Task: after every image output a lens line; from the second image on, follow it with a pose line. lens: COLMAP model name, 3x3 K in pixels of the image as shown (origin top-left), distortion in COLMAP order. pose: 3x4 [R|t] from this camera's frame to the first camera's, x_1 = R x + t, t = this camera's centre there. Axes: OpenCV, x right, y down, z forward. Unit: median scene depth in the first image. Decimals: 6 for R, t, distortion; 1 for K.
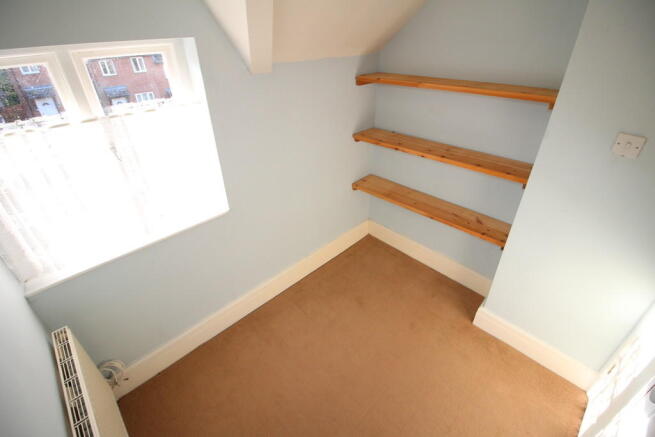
lens RADIAL K [[308.3, 0, 324.4], [0, 308.3, 218.4], [0, 0, 1]] dist [-0.023411, 0.000088]
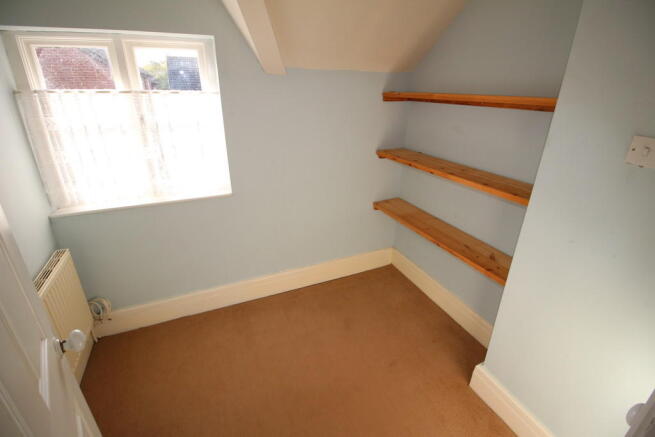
lens RADIAL K [[308.3, 0, 325.1], [0, 308.3, 215.1], [0, 0, 1]] dist [-0.023411, 0.000088]
pose [[0.935310, 0.168957, -0.310884, 0.309076], [-0.217731, 0.967407, -0.129295, 0.101004], [0.278906, 0.188620, 0.941612, 0.069884]]
